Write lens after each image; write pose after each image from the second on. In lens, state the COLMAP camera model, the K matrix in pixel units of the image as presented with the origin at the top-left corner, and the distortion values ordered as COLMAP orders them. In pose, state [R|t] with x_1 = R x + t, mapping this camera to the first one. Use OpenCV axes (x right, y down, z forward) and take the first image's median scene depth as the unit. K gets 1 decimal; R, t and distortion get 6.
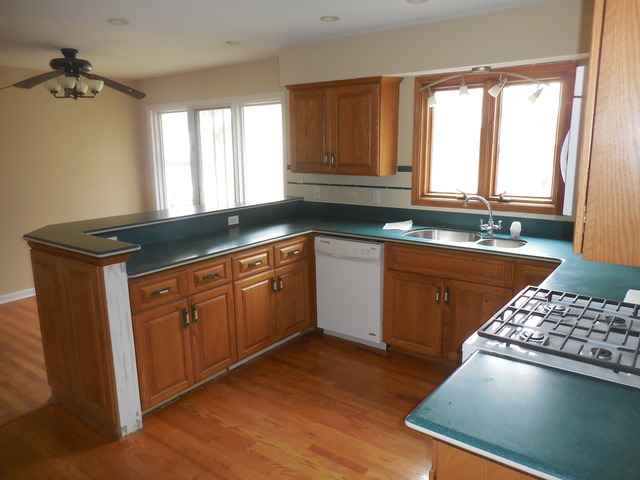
lens RADIAL K [[476.7, 0, 320.0], [0, 476.7, 240.0], [0, 0, 1]] dist [-0.004820, -0.003164]
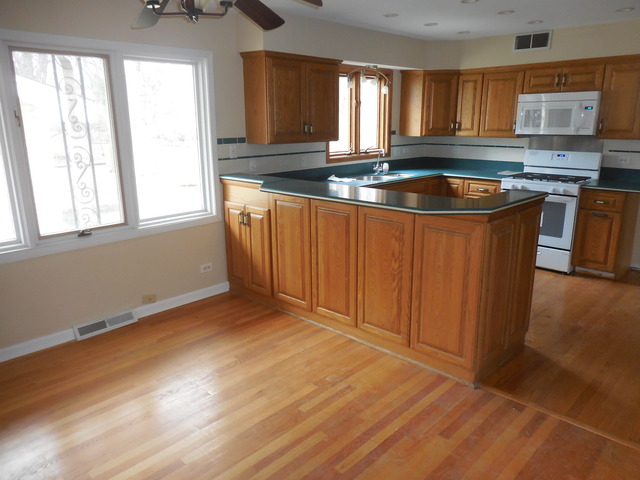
lens RADIAL K [[476.7, 0, 320.0], [0, 476.7, 240.0], [0, 0, 1]] dist [-0.004820, -0.003164]
pose [[0.119409, -0.232332, 0.965279, -1.098741], [0.205587, 0.956949, 0.204896, -0.144642], [-0.971327, 0.173983, 0.162033, 0.850164]]
